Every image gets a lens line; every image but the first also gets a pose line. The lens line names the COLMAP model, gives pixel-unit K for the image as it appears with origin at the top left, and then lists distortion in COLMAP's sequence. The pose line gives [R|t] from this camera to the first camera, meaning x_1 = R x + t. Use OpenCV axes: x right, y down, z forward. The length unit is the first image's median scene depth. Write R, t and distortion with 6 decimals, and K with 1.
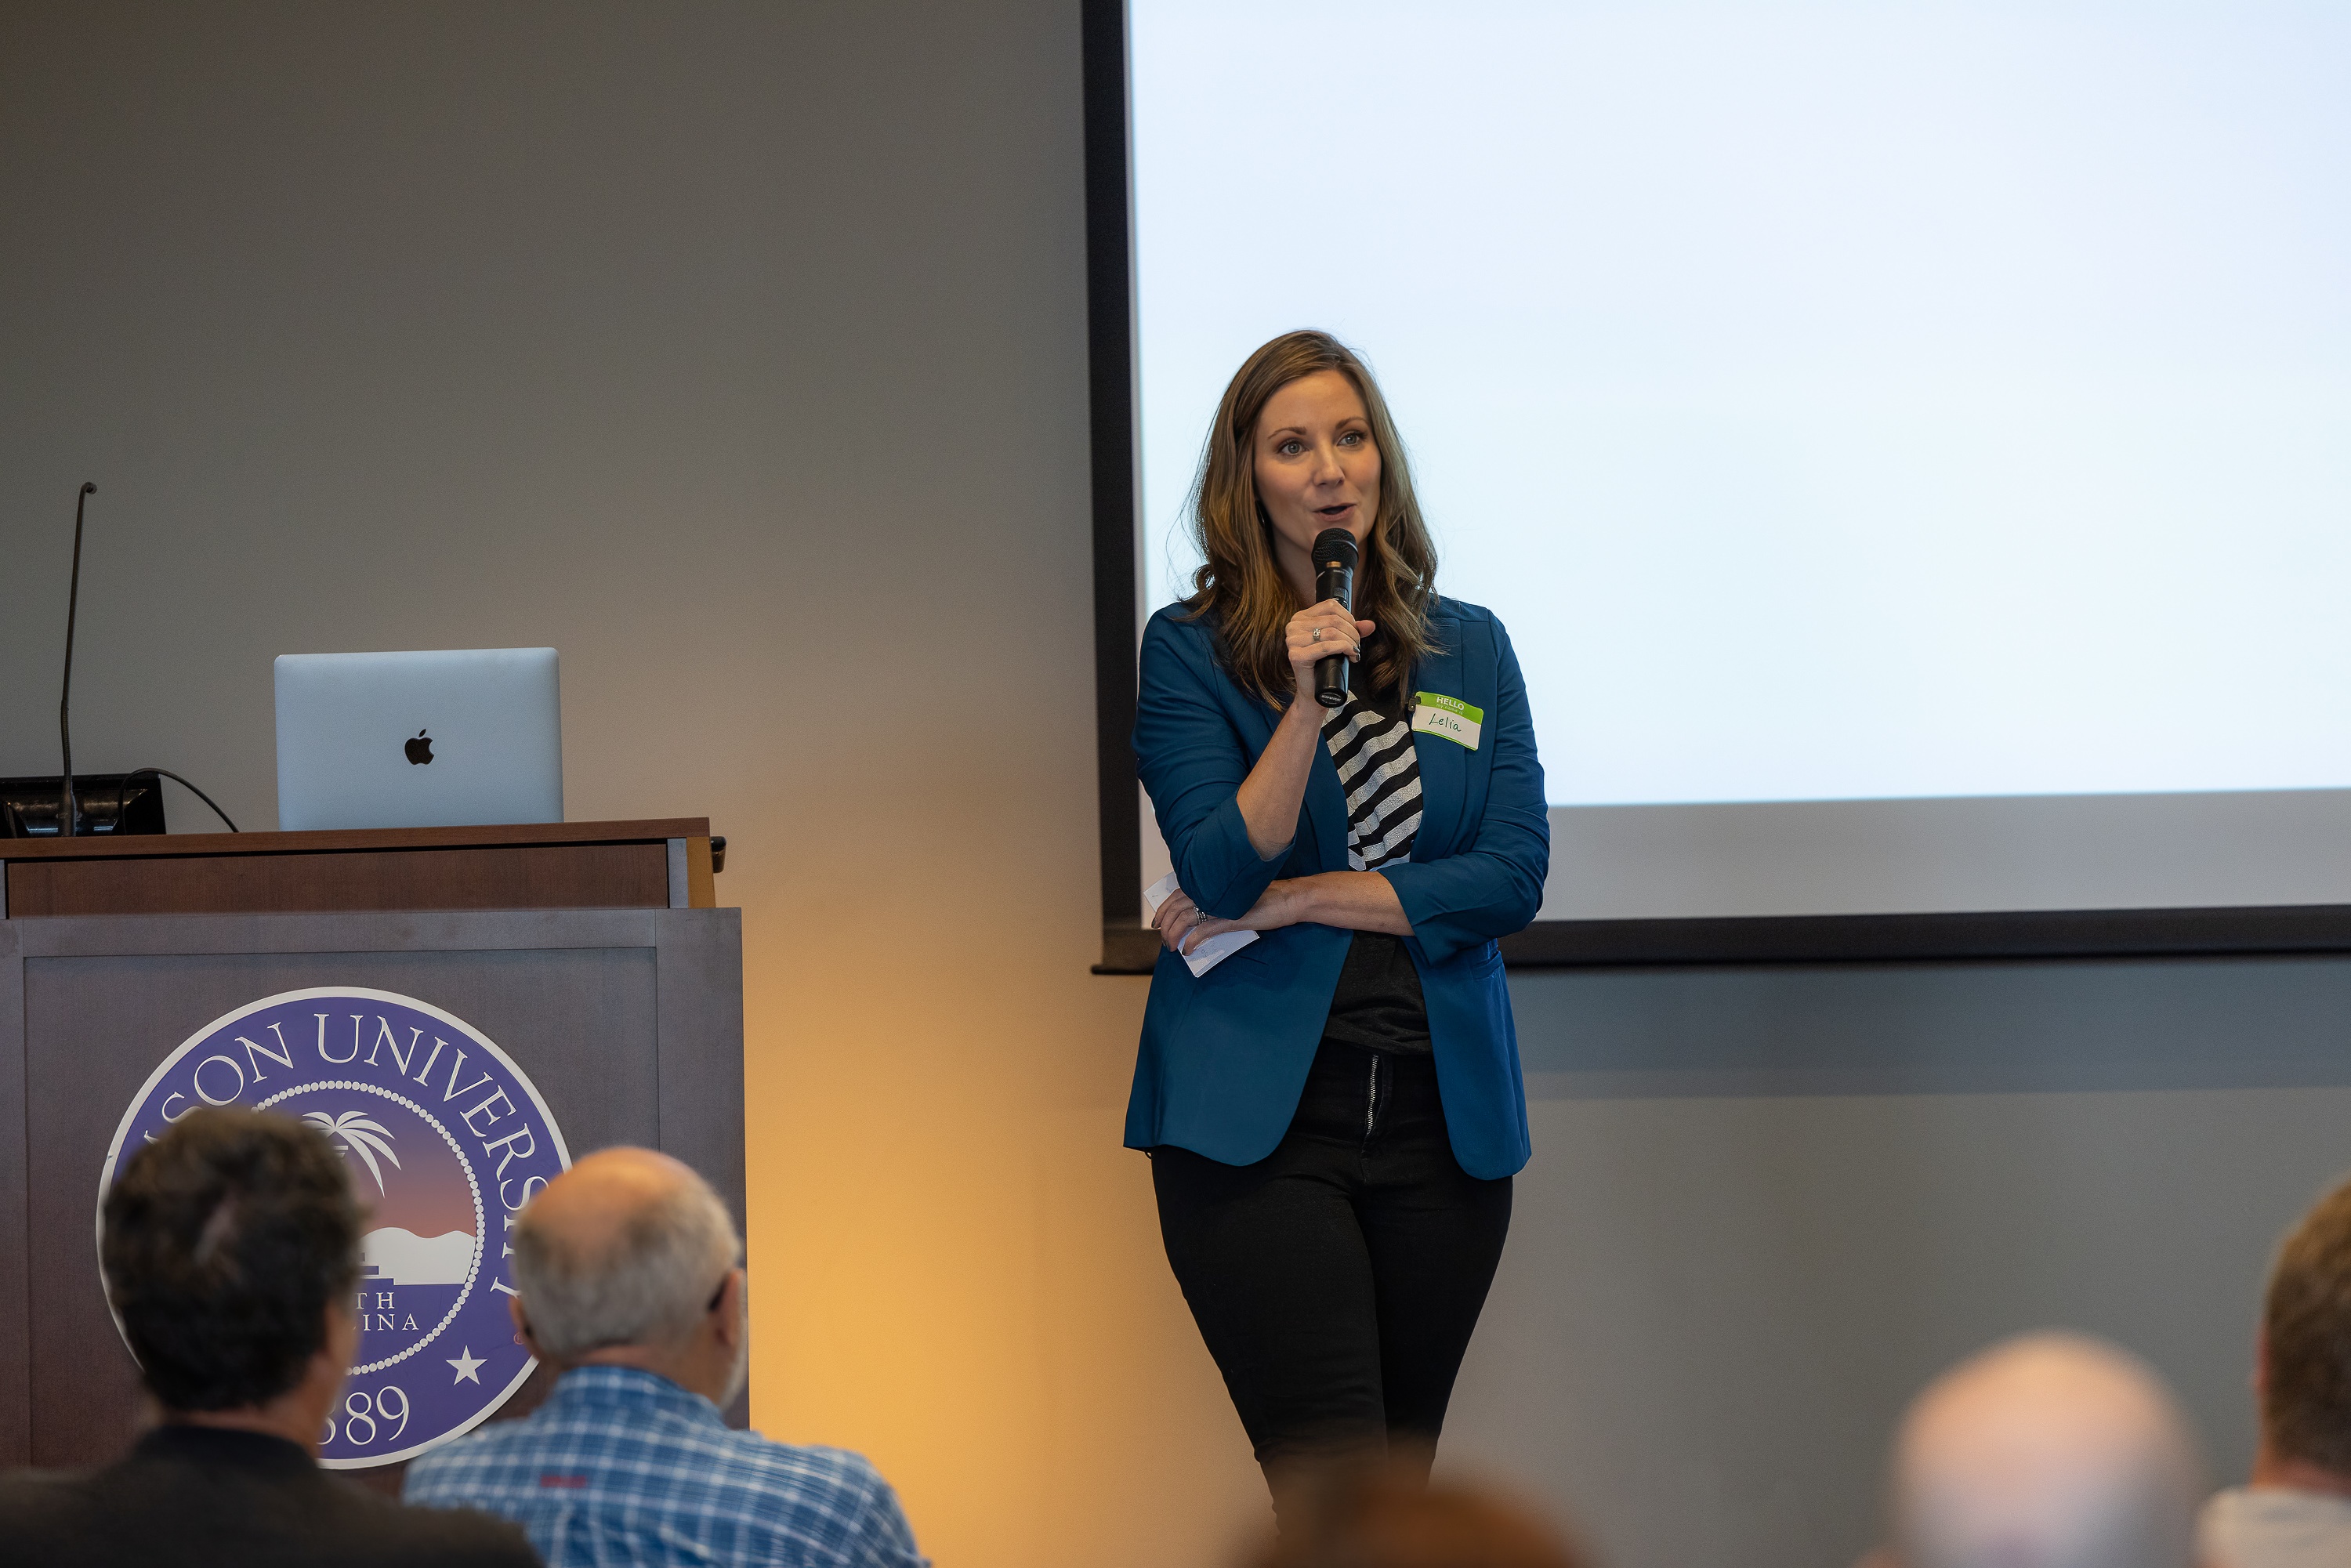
lens RADIAL K [[14519.6, 0, 1187.4], [0, 14519.6, 782.2], [0, 0, 1]] dist [0.203911, 0.000000]
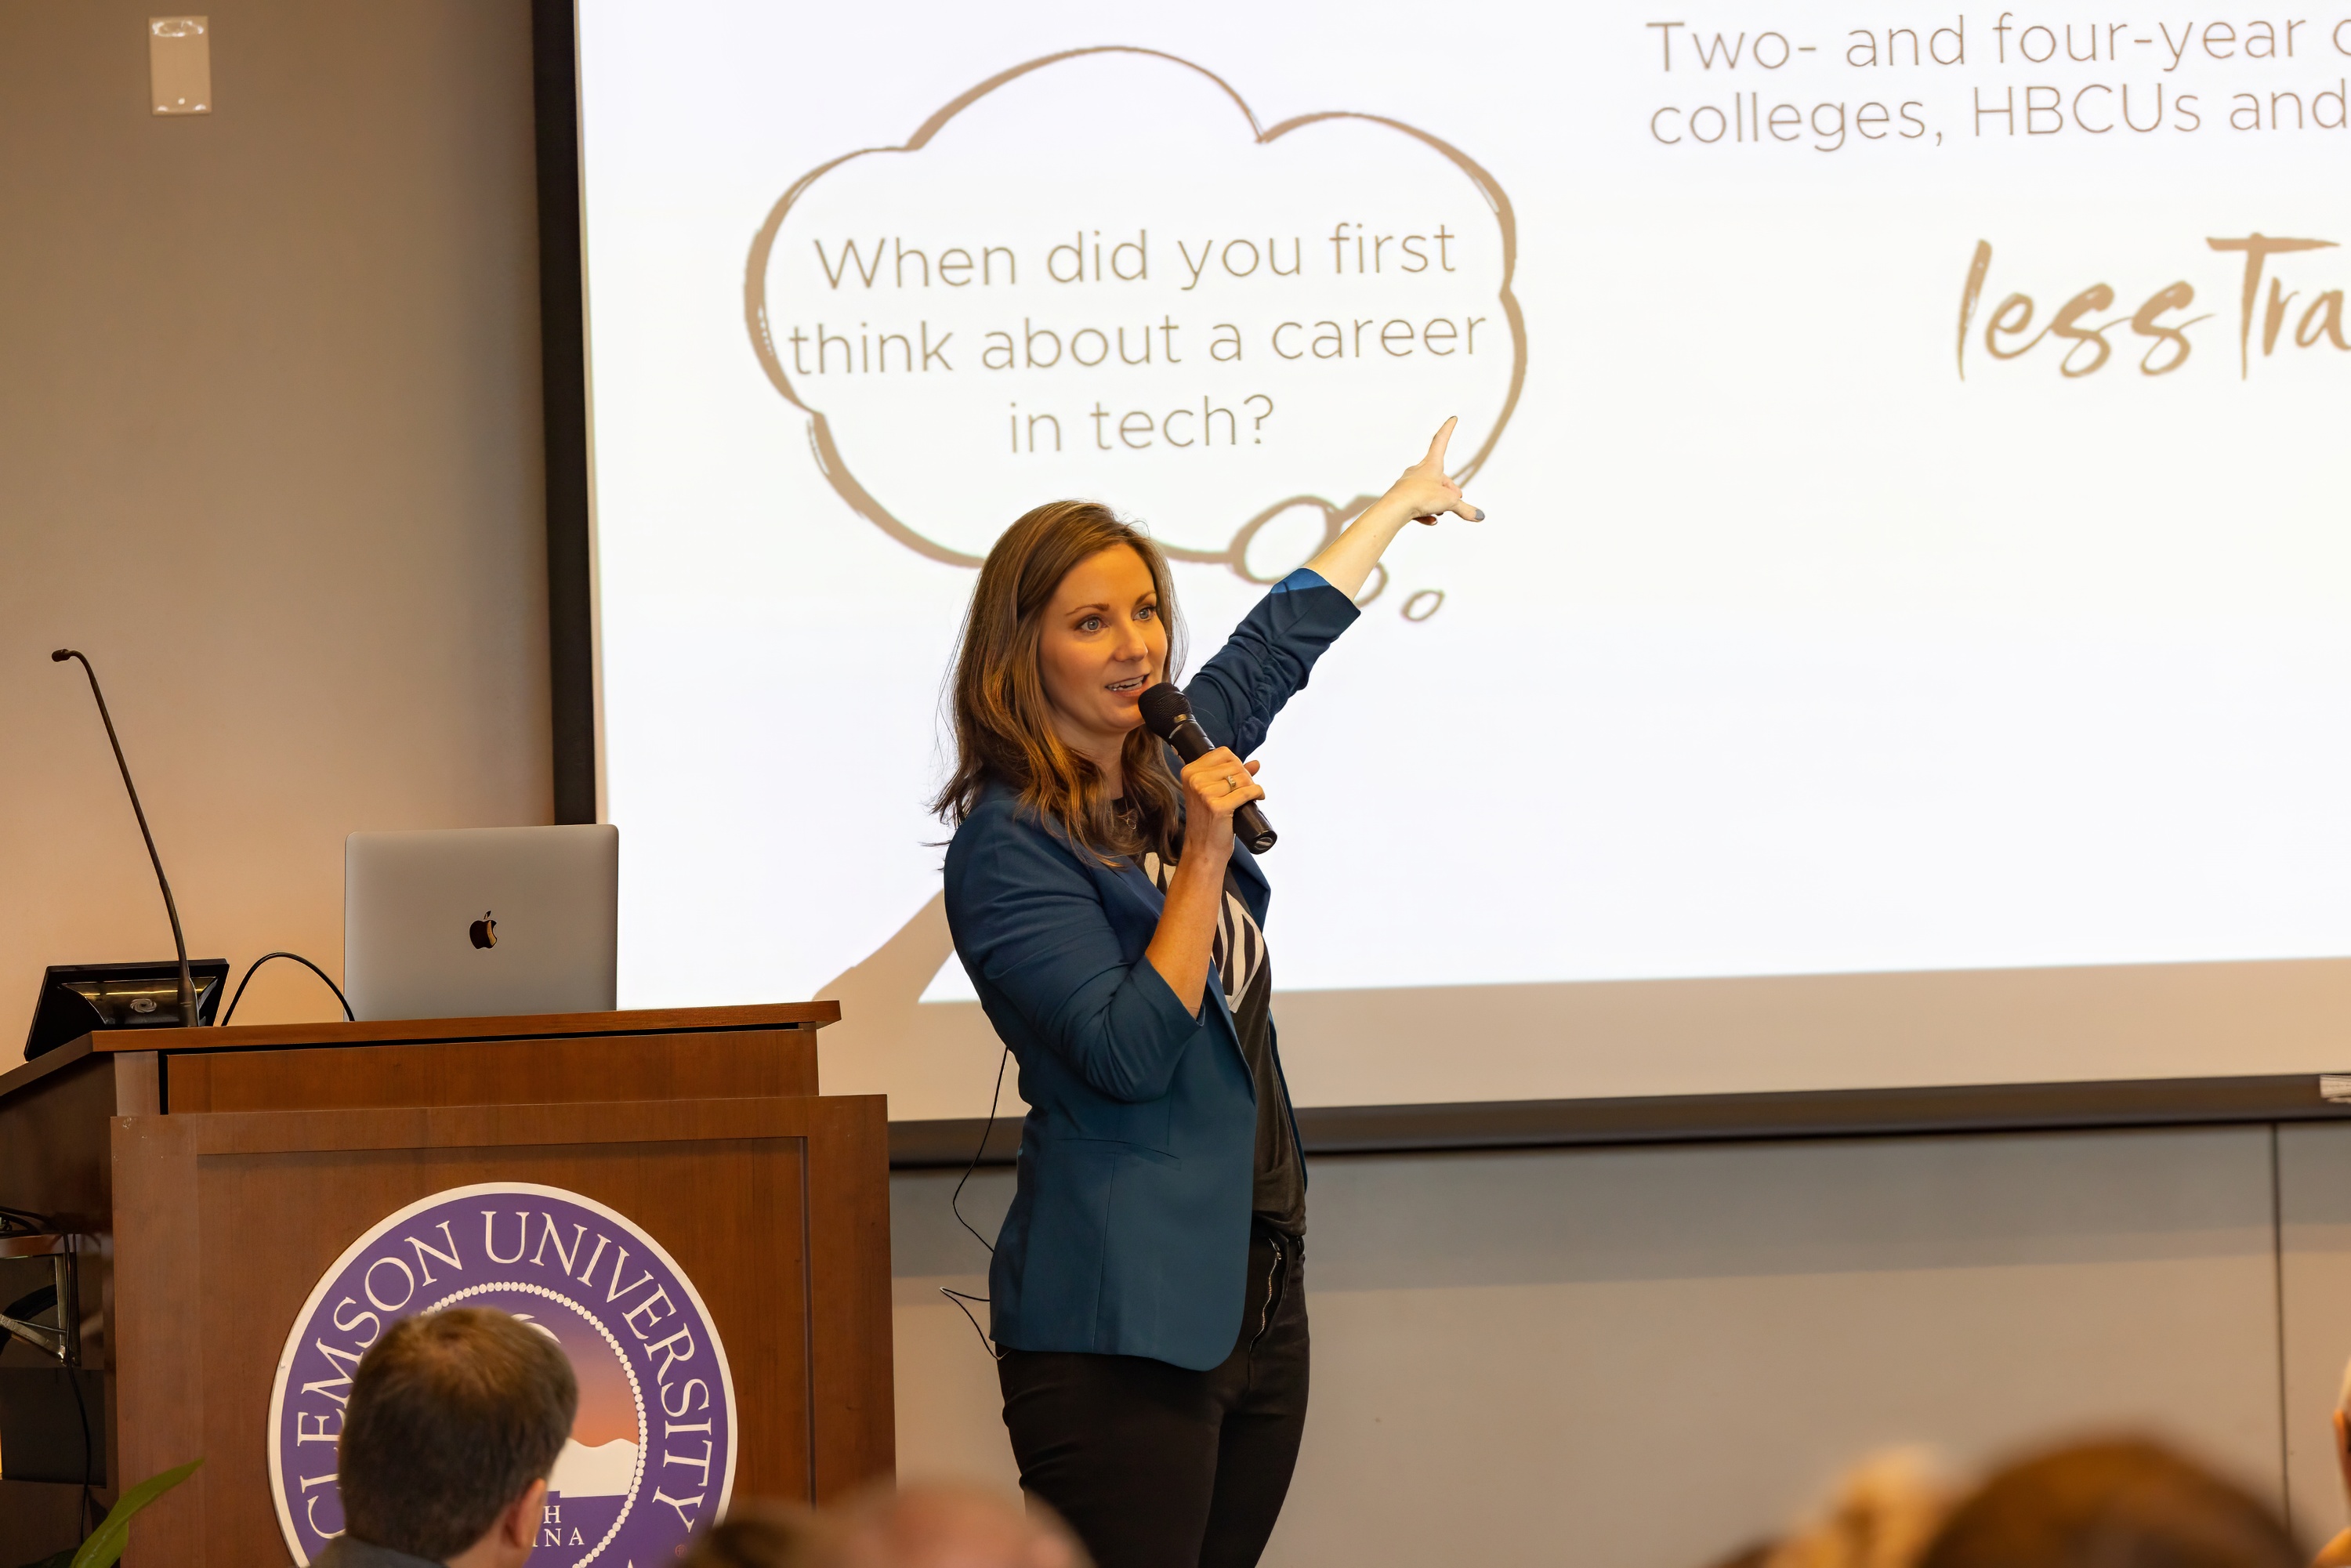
lens RADIAL K [[14519.6, 0, 1176.7], [0, 14519.6, 788.7], [0, 0, 1]] dist [0.203911, 0.000000]
pose [[0.868827, 0.000585, 0.495115, -0.487057], [0.011211, 0.999720, -0.020853, 0.008696], [-0.494988, 0.023668, 0.868577, 0.159625]]
